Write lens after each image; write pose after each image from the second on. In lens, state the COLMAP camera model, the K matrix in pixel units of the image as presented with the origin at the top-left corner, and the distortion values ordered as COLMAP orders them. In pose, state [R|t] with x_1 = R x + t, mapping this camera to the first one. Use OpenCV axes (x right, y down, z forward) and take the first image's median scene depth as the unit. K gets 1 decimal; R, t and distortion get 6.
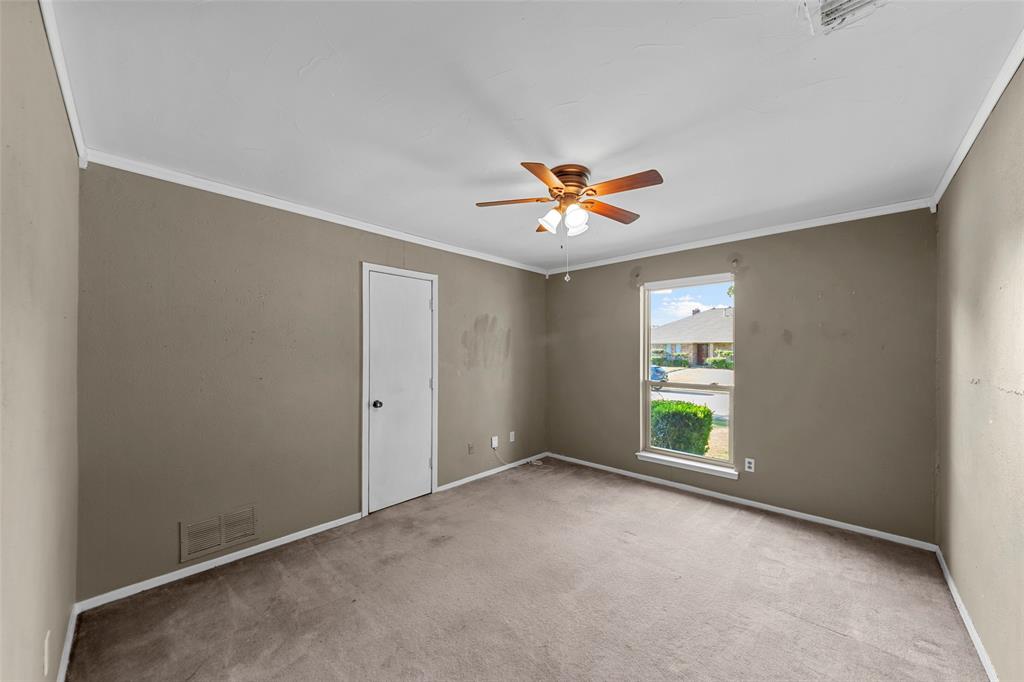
lens RADIAL K [[368.4, 0, 513.5], [0, 368.4, 345.6], [0, 0, 1]] dist [0.000693, 0.000115]
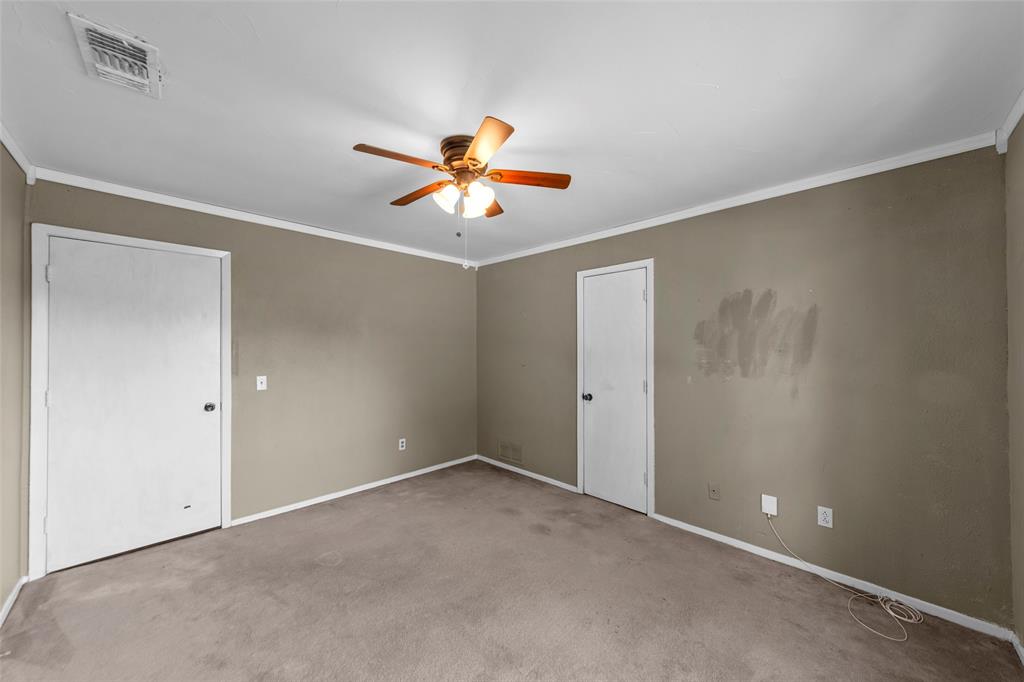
lens RADIAL K [[368.4, 0, 513.5], [0, 368.4, 345.6], [0, 0, 1]] dist [0.000693, 0.000115]
pose [[-0.027626, -0.001863, -0.999617, 0.651207], [0.011676, 0.999929, -0.002186, 0.005696], [0.999550, -0.011732, -0.027603, 0.729299]]
